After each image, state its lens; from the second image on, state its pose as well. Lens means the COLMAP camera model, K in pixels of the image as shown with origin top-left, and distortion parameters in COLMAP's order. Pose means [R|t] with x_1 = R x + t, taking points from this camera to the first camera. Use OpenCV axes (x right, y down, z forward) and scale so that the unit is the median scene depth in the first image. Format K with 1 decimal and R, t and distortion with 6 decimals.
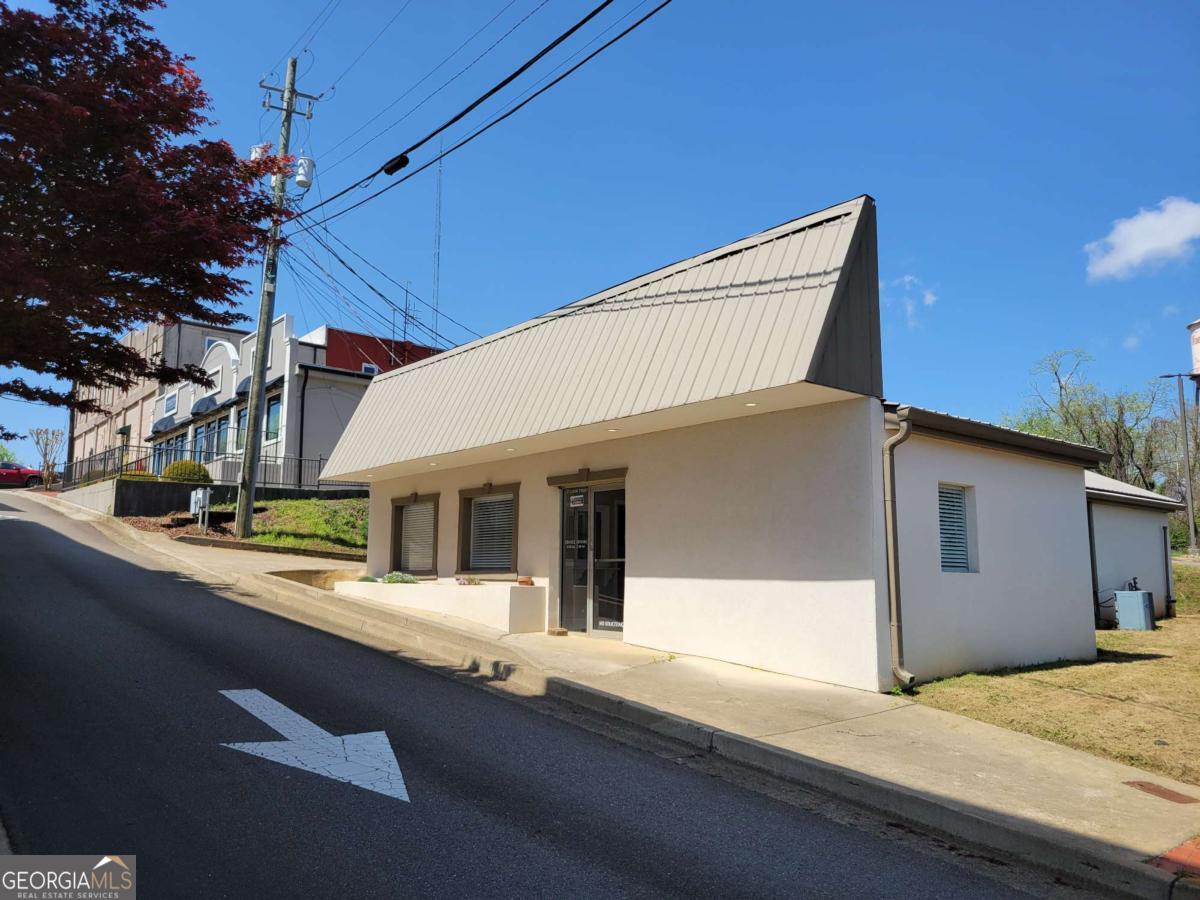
lens RADIAL K [[903.8, 0, 601.6], [0, 903.8, 453.0], [0, 0, 1]] dist [0.050399, 0.000093]
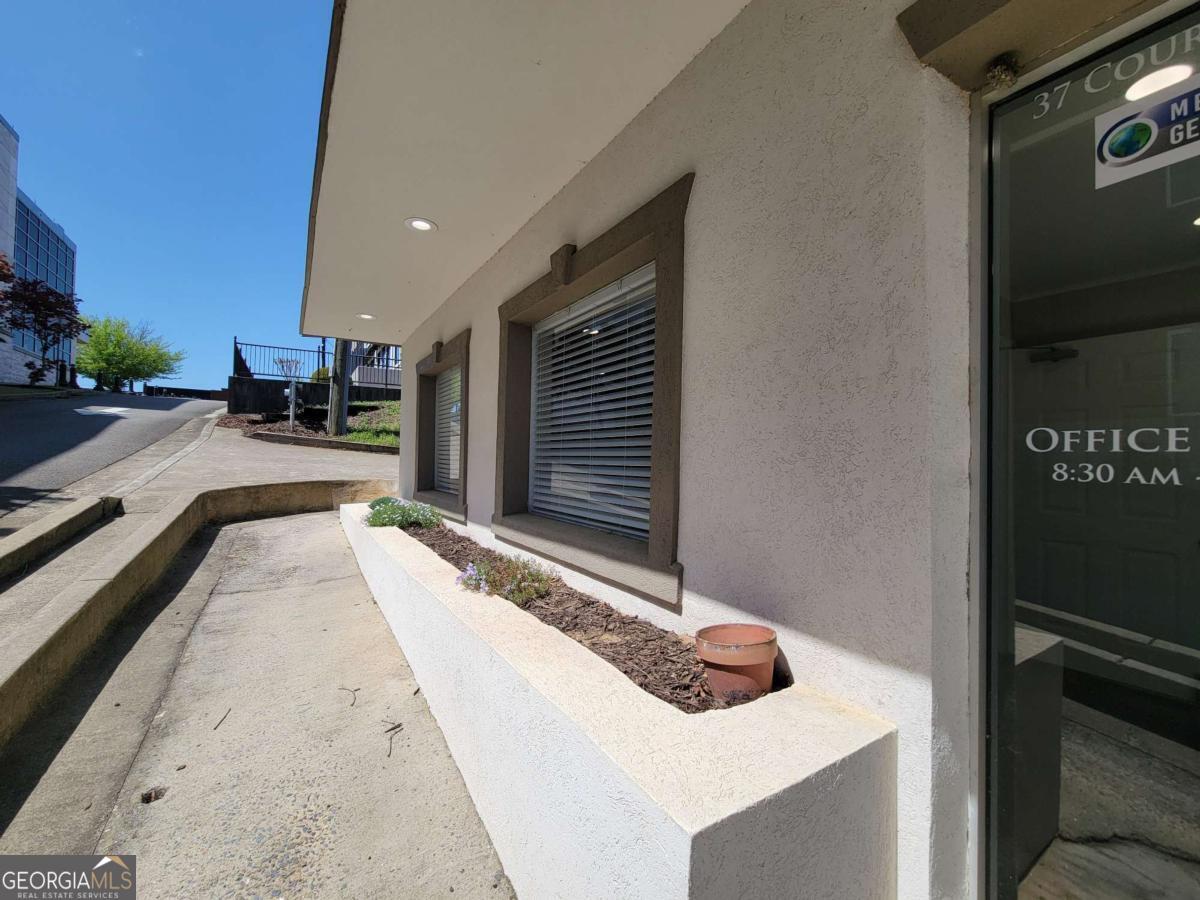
lens RADIAL K [[565.4, 0, 605.5], [0, 565.4, 453.1], [0, 0, 1]] dist [-0.002713, -0.000709]
pose [[0.992853, 0.005896, -0.119201, -0.051528], [0.008148, 0.993100, 0.116989, 0.046497], [0.119068, -0.117124, 0.985954, 0.468902]]
